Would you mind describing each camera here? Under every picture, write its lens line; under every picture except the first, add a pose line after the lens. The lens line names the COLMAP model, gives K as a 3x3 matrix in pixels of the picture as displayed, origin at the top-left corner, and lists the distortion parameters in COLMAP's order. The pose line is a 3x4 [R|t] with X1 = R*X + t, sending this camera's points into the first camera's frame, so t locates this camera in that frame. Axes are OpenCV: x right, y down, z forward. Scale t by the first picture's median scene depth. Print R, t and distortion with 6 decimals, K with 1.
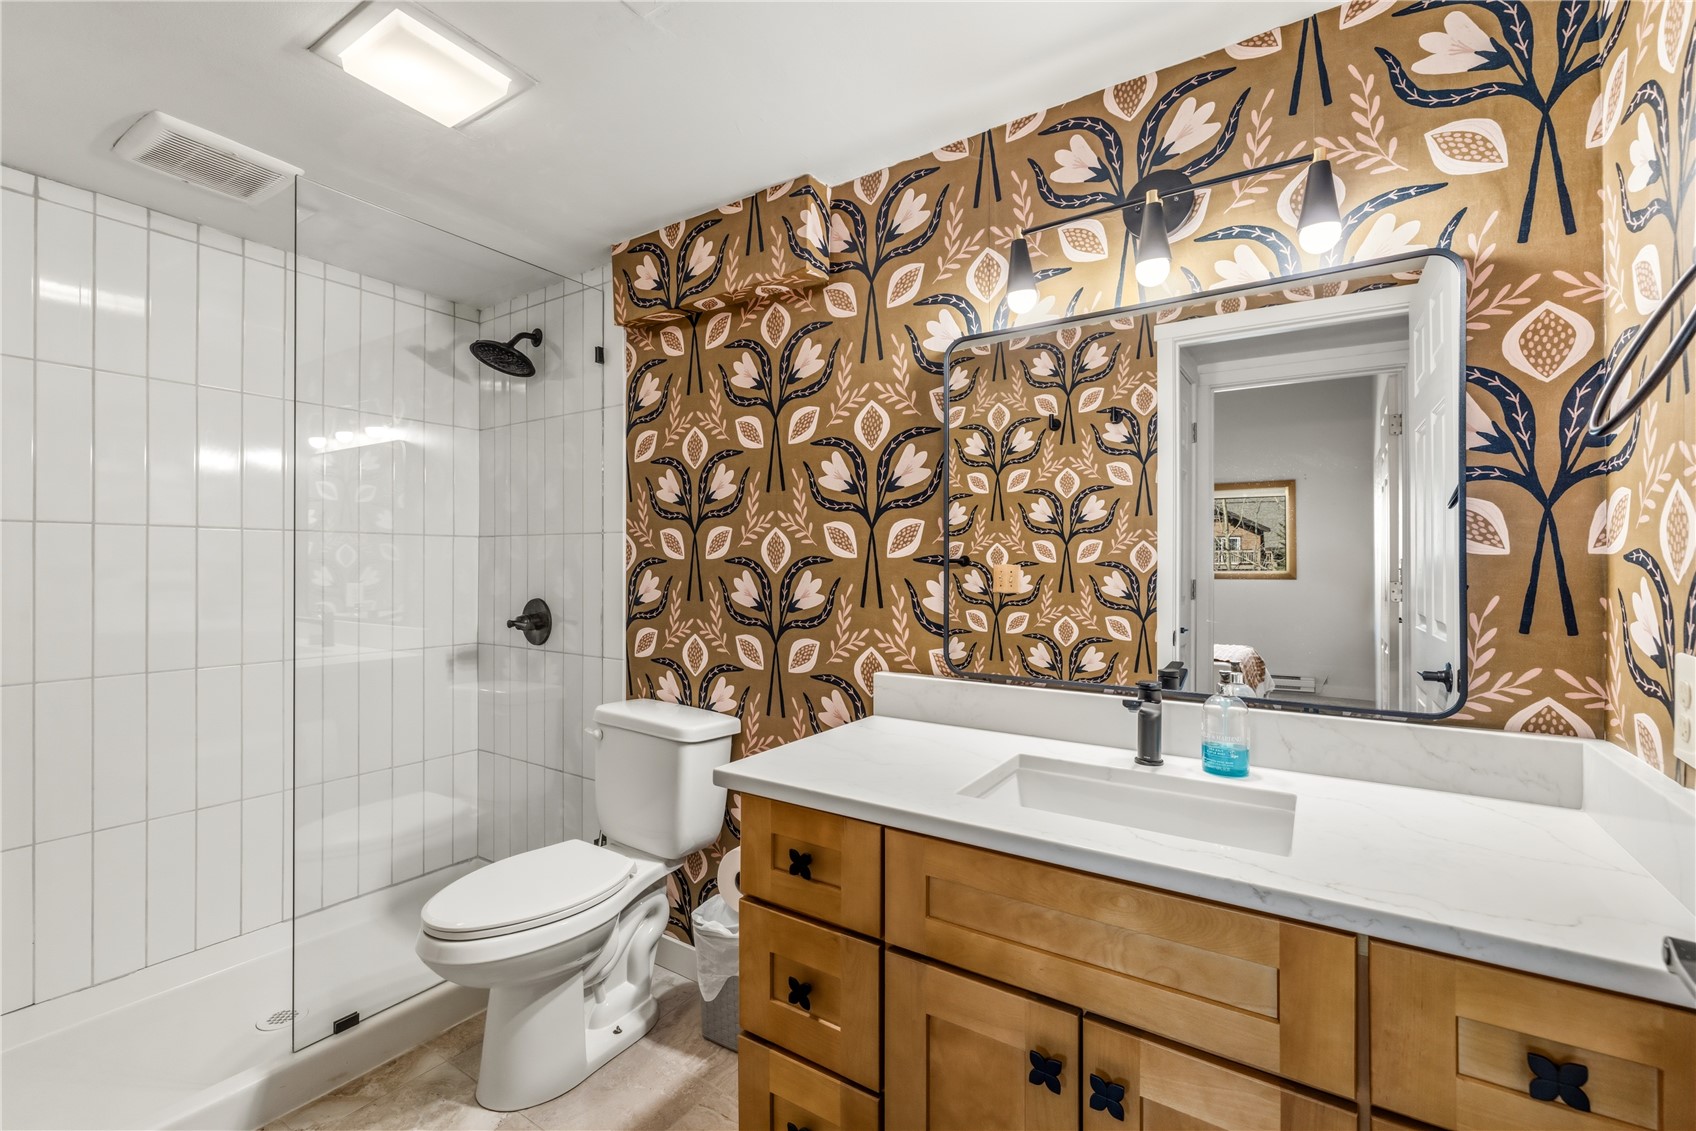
lens RADIAL K [[726.4, 0, 844.2], [0, 726.4, 563.1], [0, 0, 1]] dist [-0.000879, 0.000225]
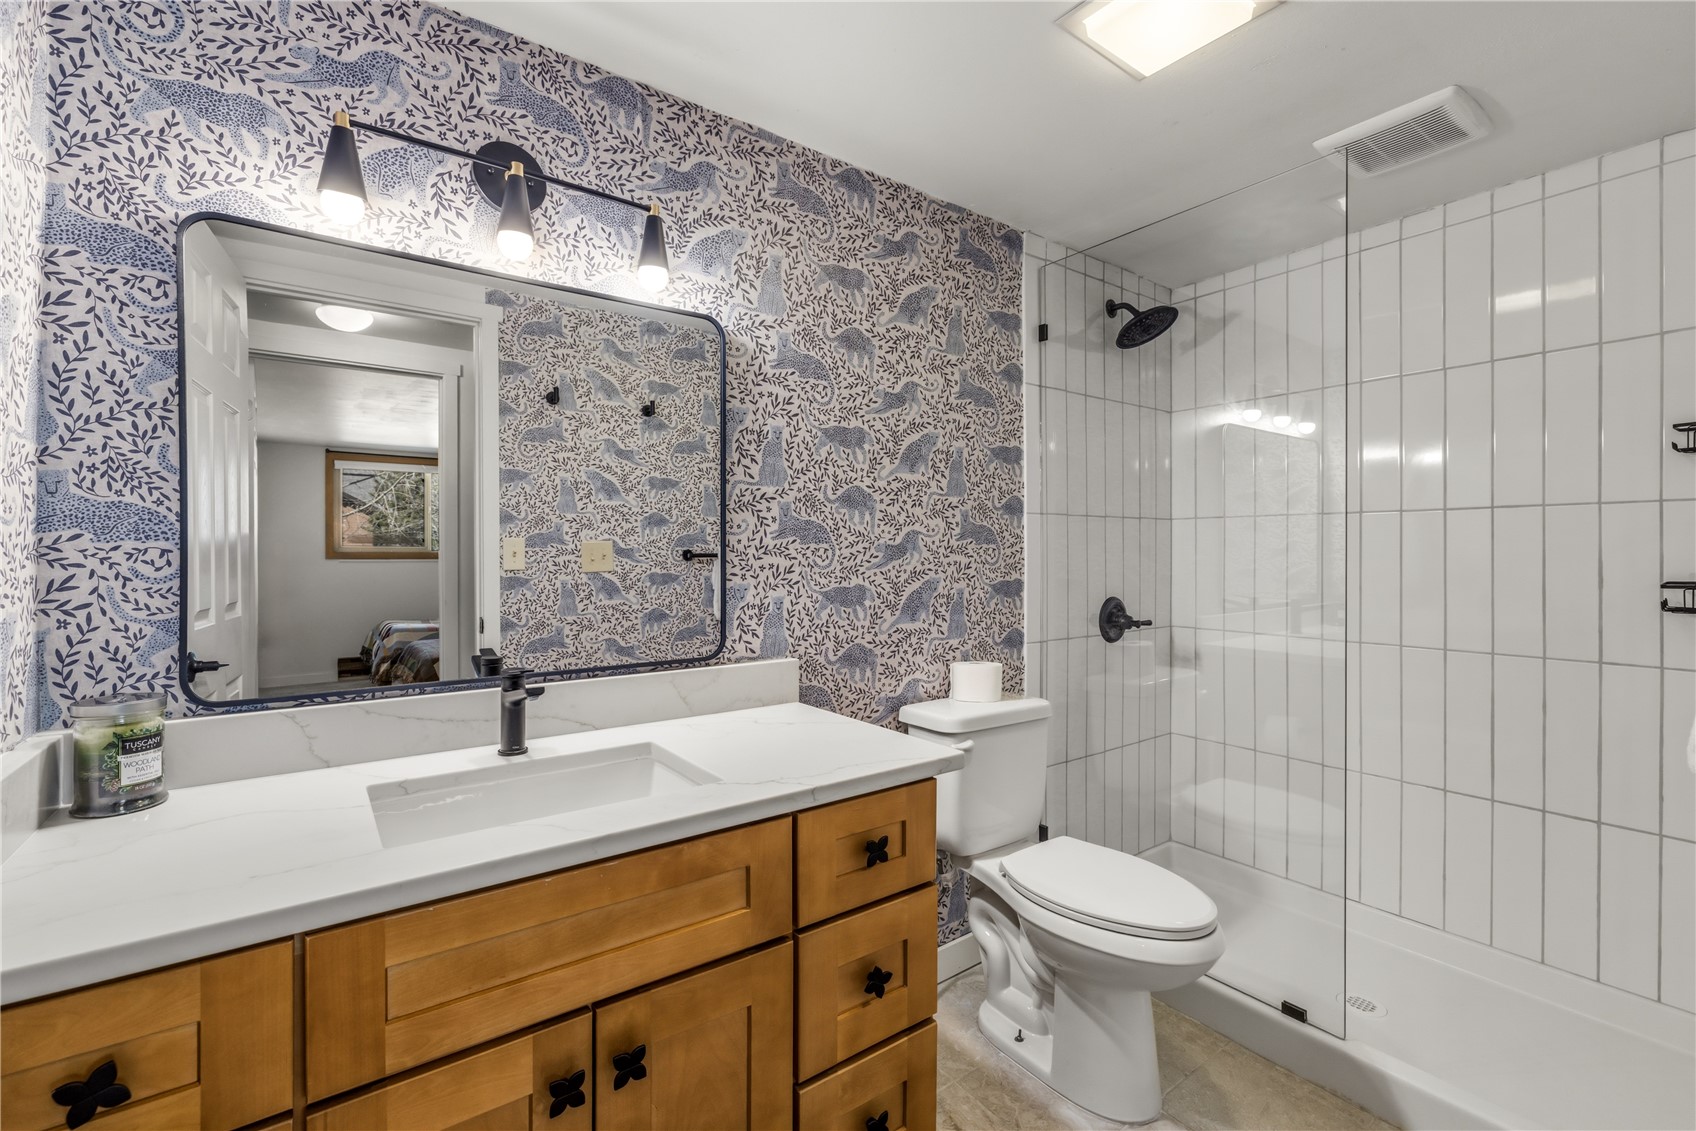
lens RADIAL K [[739.4, 0, 833.2], [0, 739.4, 551.8], [0, 0, 1]] dist [0.003247, 0.000425]
pose [[0.350210, -0.002635, 0.936667, -0.362775], [-0.000021, 0.999996, 0.002821, 0.004382], [-0.936671, -0.001008, 0.350209, 0.259636]]
